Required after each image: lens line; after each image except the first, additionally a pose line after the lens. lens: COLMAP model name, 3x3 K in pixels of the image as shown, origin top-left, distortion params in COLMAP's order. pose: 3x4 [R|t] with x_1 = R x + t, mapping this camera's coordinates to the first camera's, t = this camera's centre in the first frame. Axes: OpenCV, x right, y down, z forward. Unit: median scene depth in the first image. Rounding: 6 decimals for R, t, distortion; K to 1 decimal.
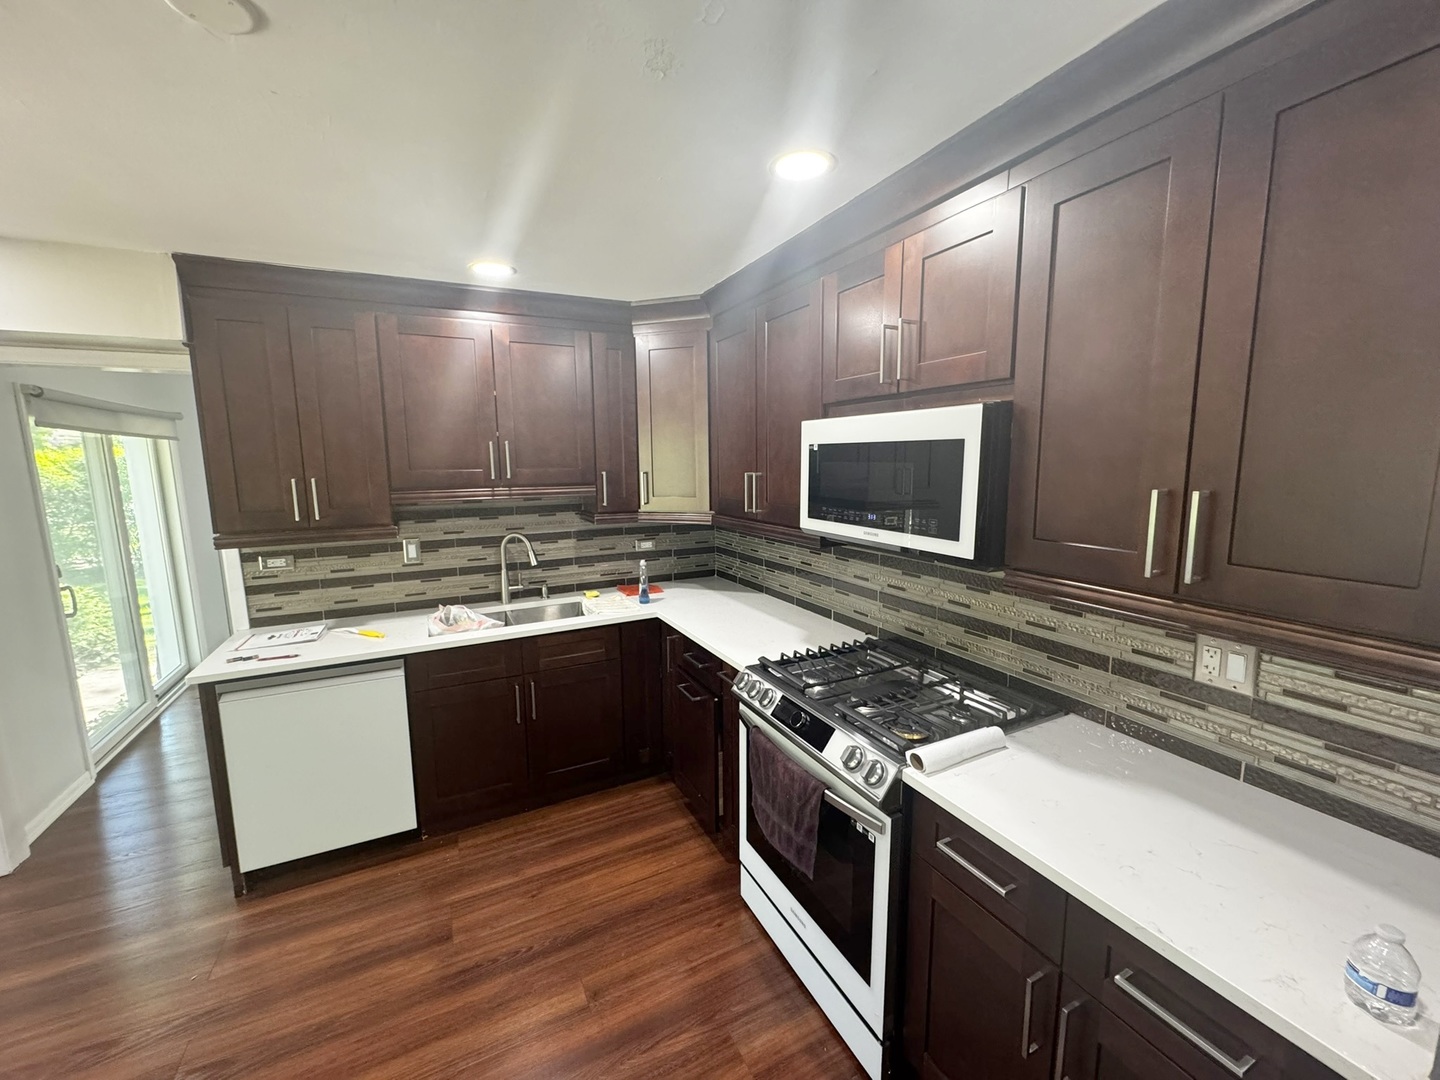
lens RADIAL K [[577.8, 0, 718.8], [0, 577.8, 541.1], [0, 0, 1]] dist [-0.002363, -0.000061]
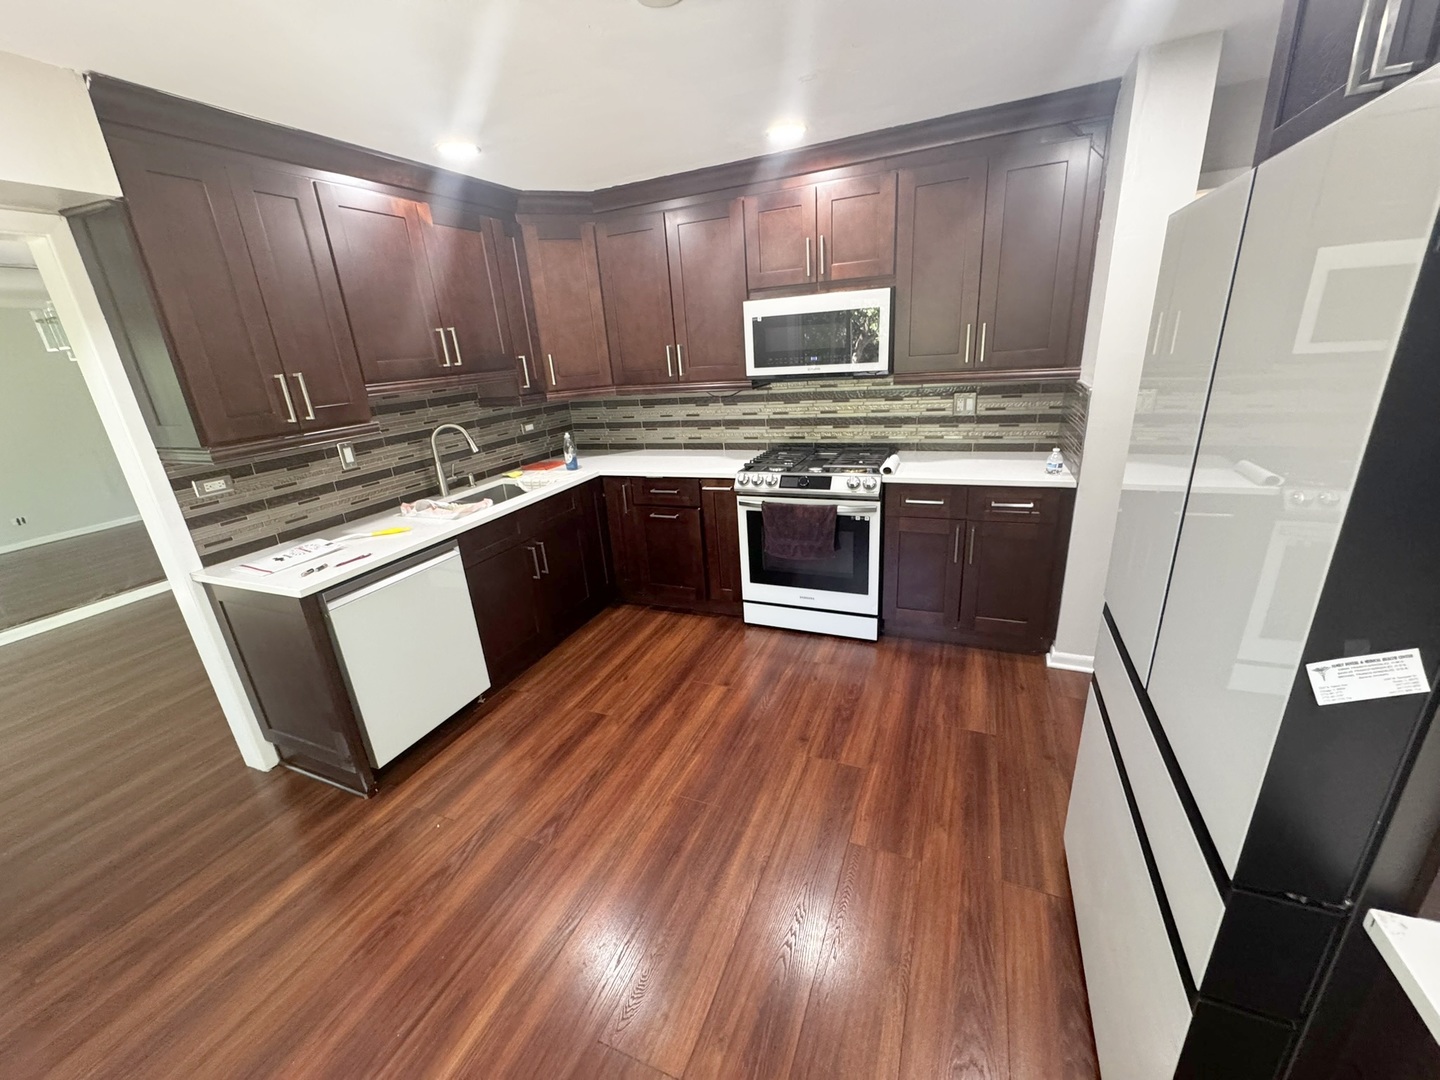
lens RADIAL K [[577.8, 0, 716.3], [0, 577.8, 540.2], [0, 0, 1]] dist [-0.002363, -0.000061]
pose [[0.762078, -0.249038, 0.597677, -0.789070], [0.152180, 0.966107, 0.208516, 0.054253], [-0.629348, -0.067951, 0.774147, -0.128829]]
